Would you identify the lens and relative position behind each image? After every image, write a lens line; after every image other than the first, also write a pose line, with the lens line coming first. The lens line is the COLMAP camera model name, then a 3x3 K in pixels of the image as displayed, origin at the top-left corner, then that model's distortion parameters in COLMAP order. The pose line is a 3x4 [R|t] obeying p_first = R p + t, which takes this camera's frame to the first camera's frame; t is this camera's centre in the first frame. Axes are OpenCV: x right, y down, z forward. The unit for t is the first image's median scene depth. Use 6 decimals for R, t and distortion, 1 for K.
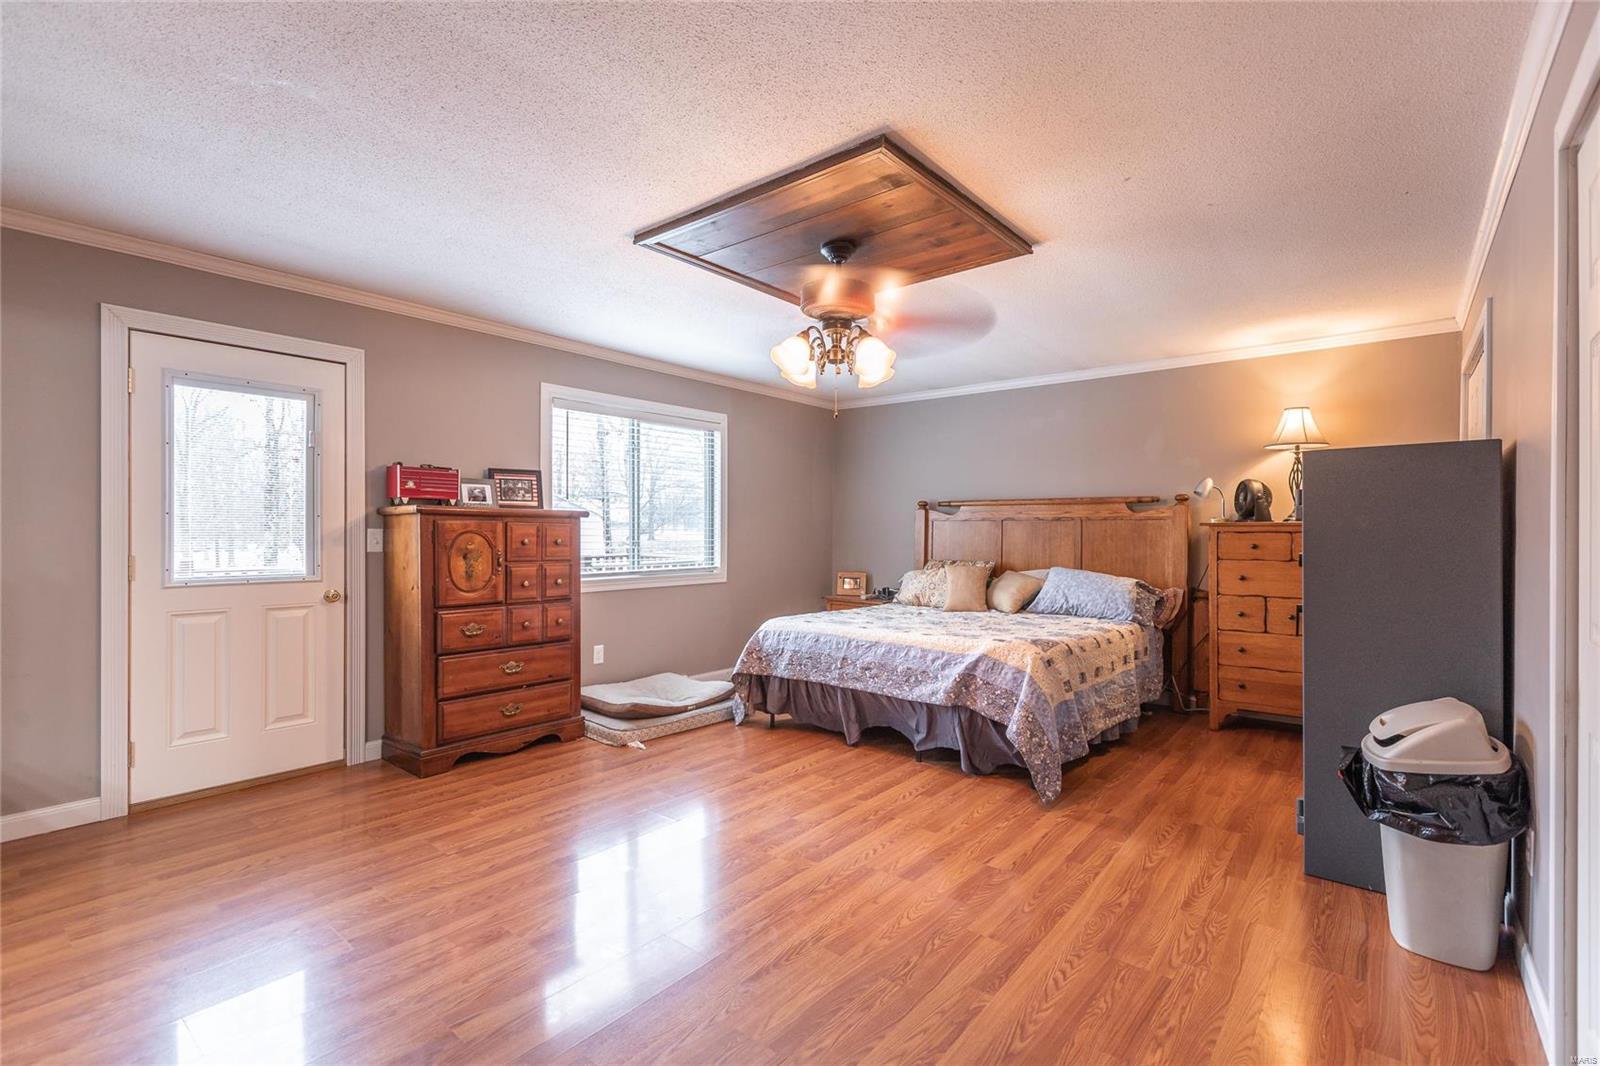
lens RADIAL K [[729.9, 0, 795.3], [0, 729.9, 535.5], [0, 0, 1]] dist [0.008491, 0.000552]
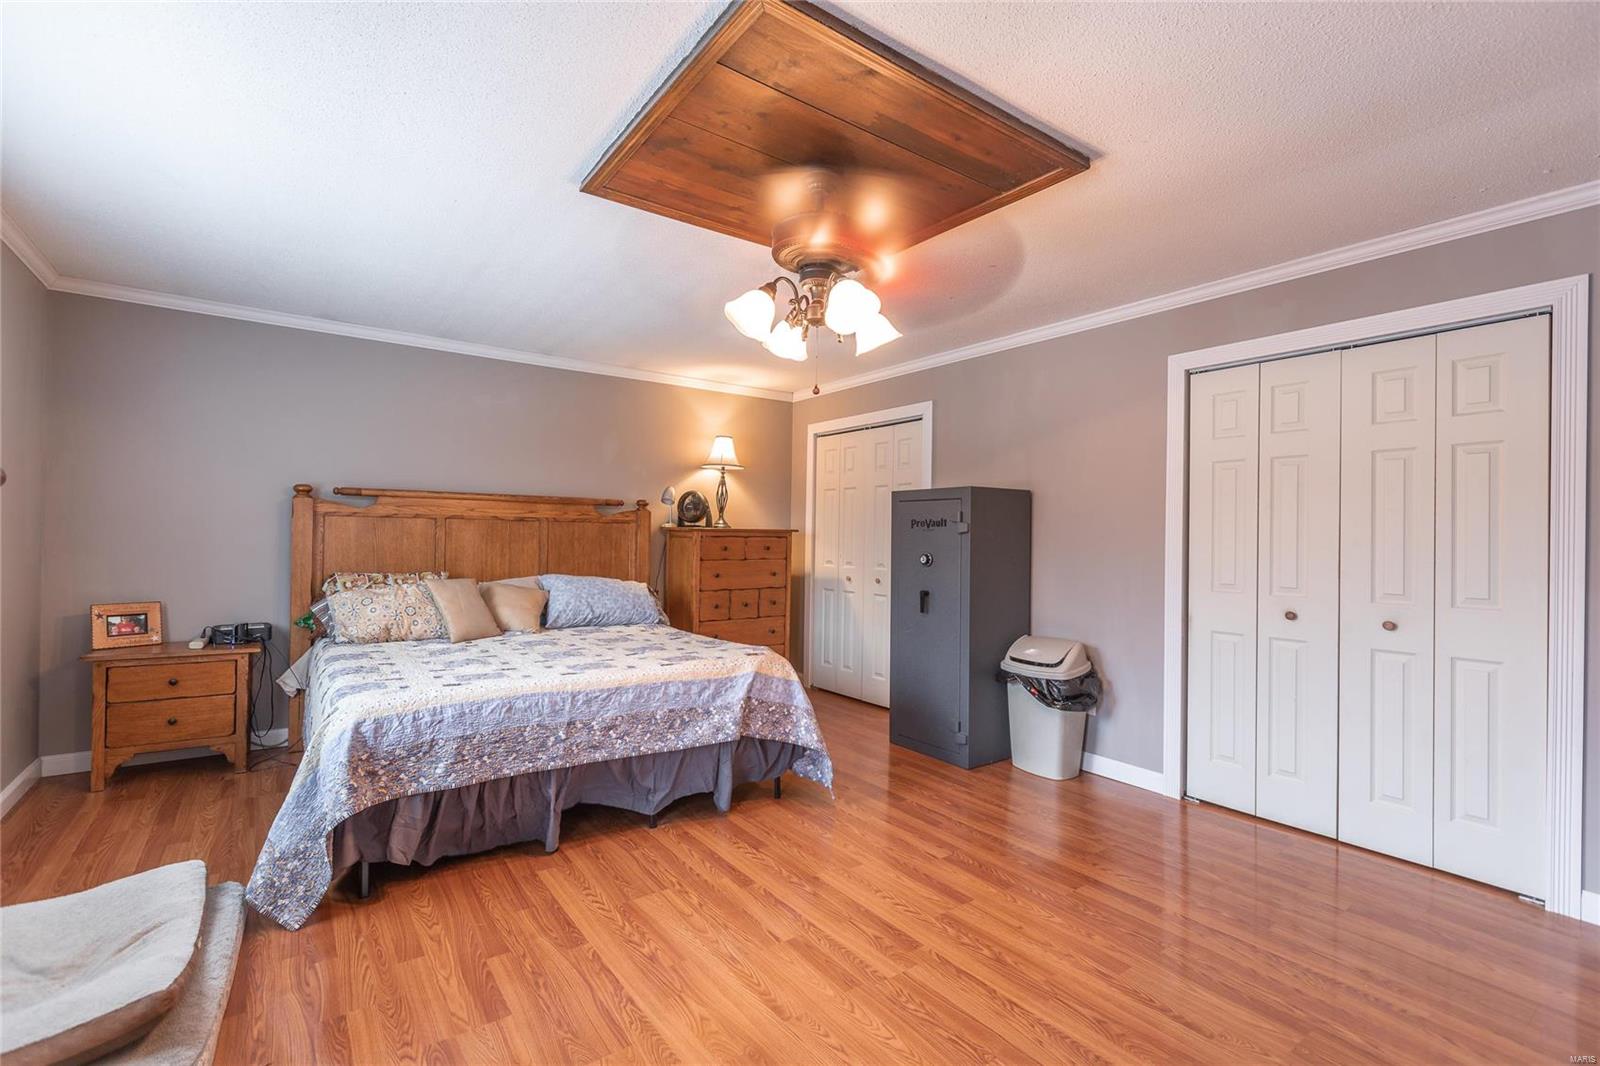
lens RADIAL K [[729.9, 0, 798.6], [0, 729.9, 530.2], [0, 0, 1]] dist [0.008491, 0.000552]
pose [[0.245901, 0.009521, 0.969248, -0.541447], [-0.009236, 0.999929, -0.007479, -0.008001], [-0.969251, -0.007113, 0.245972, 0.628499]]
